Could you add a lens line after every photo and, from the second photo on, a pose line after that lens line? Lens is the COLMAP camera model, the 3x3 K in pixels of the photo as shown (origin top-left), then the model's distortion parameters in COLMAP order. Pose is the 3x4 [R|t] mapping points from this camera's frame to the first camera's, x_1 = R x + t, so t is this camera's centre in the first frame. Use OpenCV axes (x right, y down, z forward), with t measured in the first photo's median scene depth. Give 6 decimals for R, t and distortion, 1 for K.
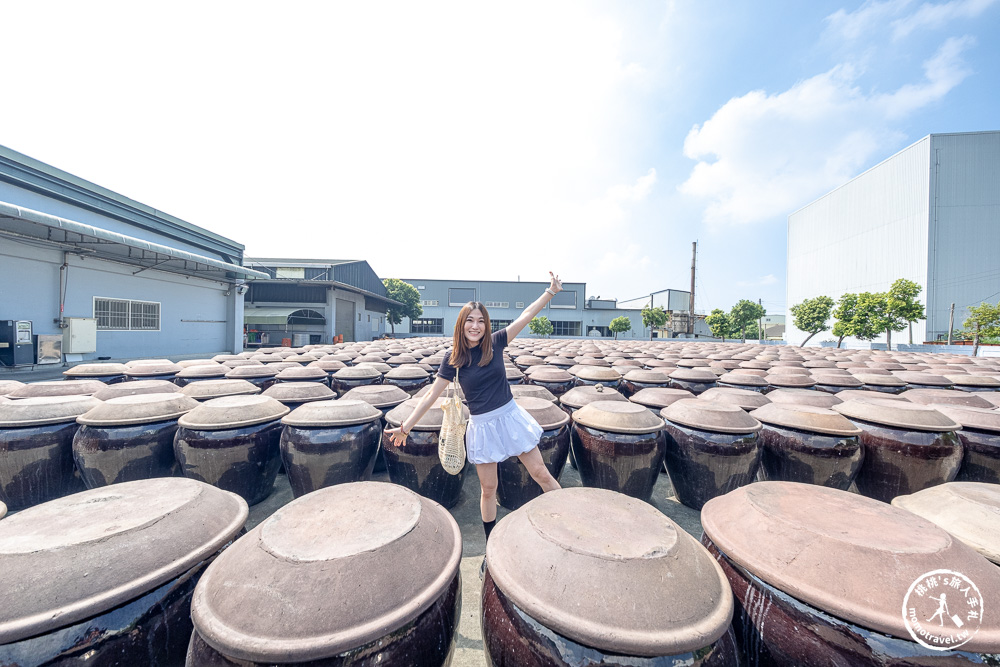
lens RADIAL K [[340.3, 0, 498.2], [0, 340.3, 333.1], [0, 0, 1]] dist [0.002493, -0.000011]
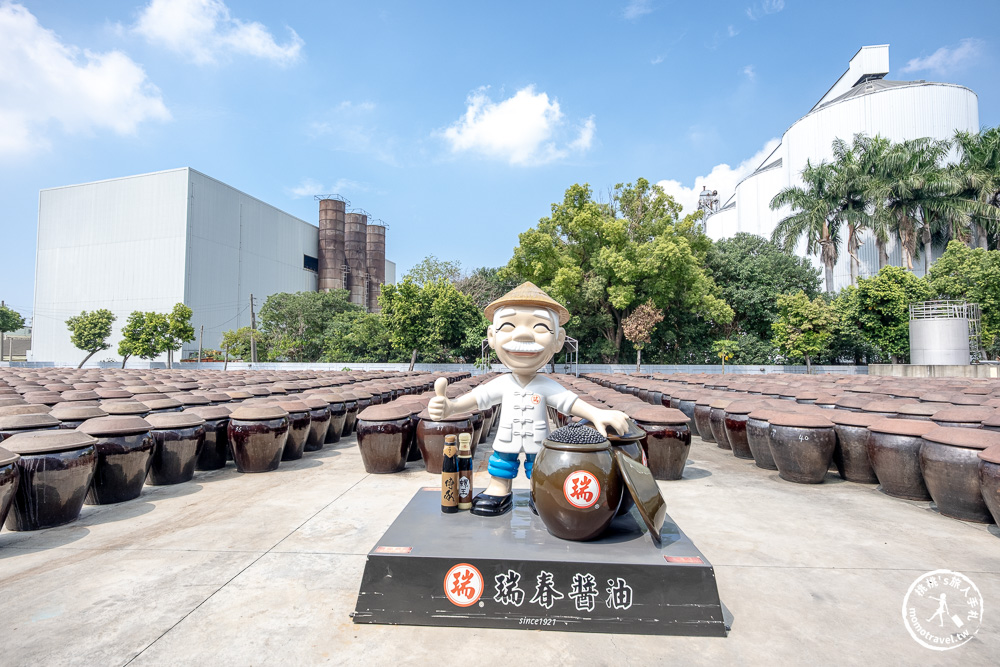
lens RADIAL K [[547.2, 0, 516.7], [0, 547.2, 331.8], [0, 0, 1]] dist [-0.002278, -0.003080]
pose [[0.060997, 0.030440, 0.997674, -0.367655], [-0.001960, 0.999537, -0.030377, -0.011164], [-0.998136, -0.000103, 0.061028, -0.134852]]
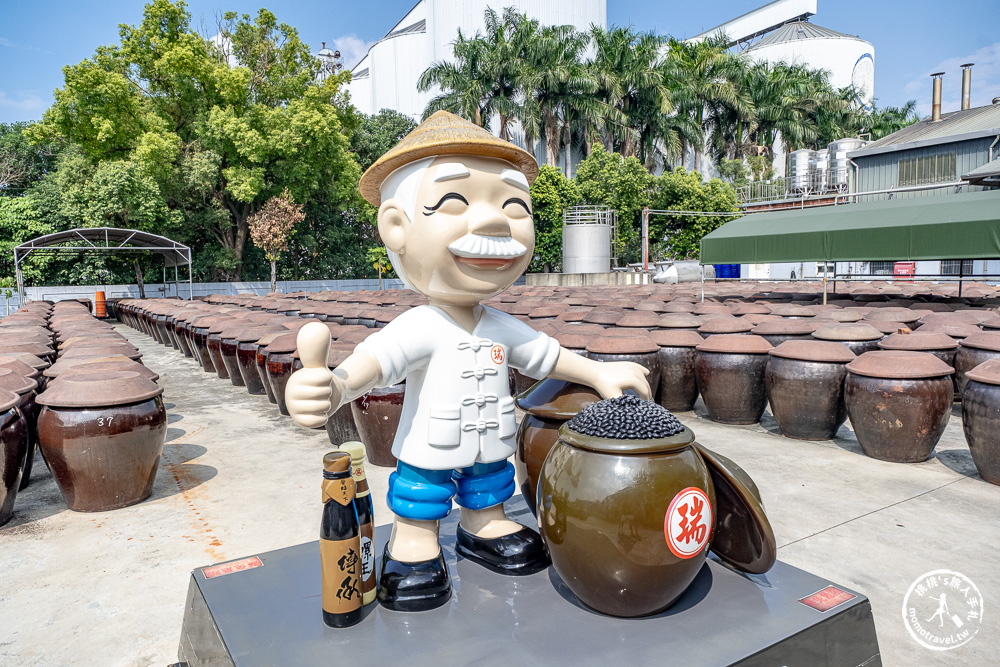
lens RADIAL K [[685.4, 0, 505.9], [0, 685.4, 337.2], [0, 0, 1]] dist [-0.003959, 0.004353]
pose [[-0.530371, -0.093056, 0.842643, -0.271393], [0.007983, 0.993365, 0.114726, -0.009917], [-0.847728, 0.067574, -0.526109, -0.065279]]
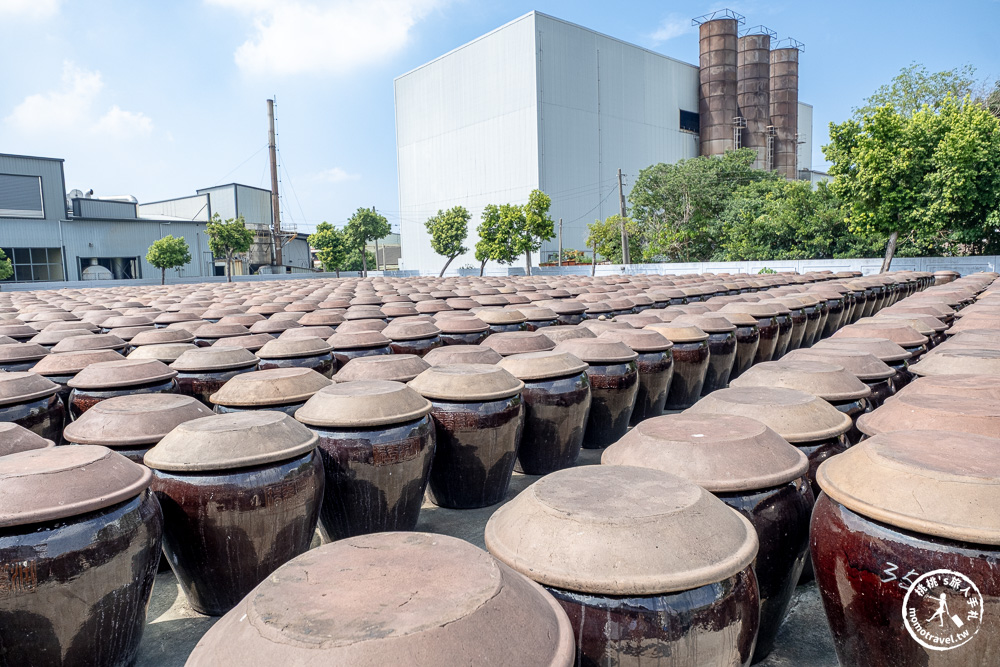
lens RADIAL K [[685.4, 0, 492.3], [0, 685.4, 347.9], [0, 0, 1]] dist [-0.003959, 0.004353]
pose [[0.619230, -0.131942, 0.774045, -0.184865], [0.041895, 0.989929, 0.135225, -0.003336], [-0.784091, -0.051307, 0.618521, 0.013152]]
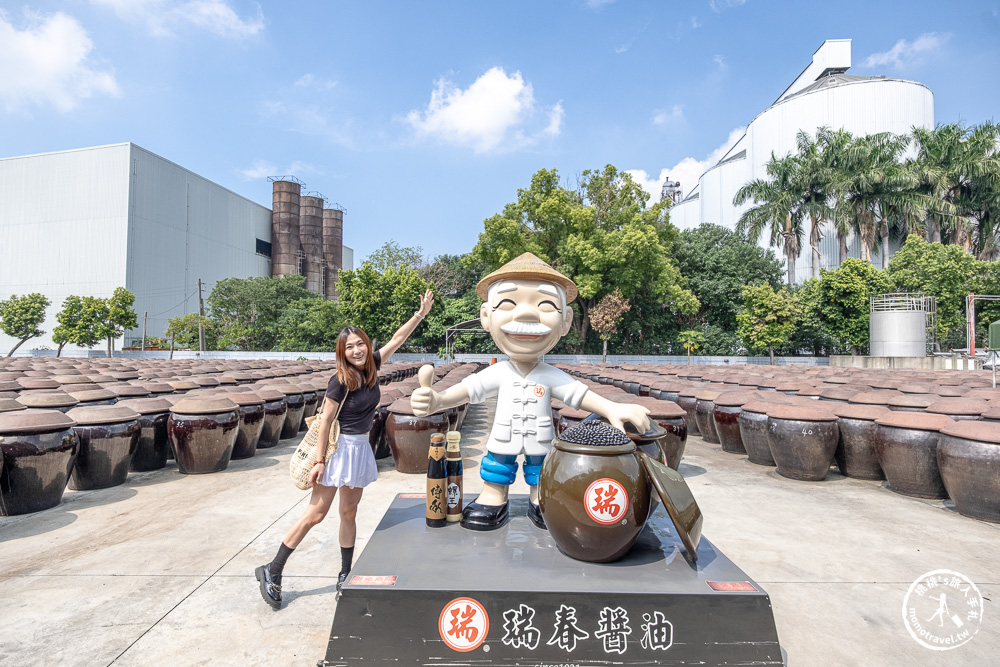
lens RADIAL K [[547.2, 0, 506.6], [0, 547.2, 334.6], [0, 0, 1]] dist [-0.002278, -0.003080]
pose [[0.002735, 0.008856, 0.999957, -0.335230], [-0.008081, 0.999928, -0.008833, -0.008387], [-0.999964, -0.008056, 0.002807, -0.119762]]
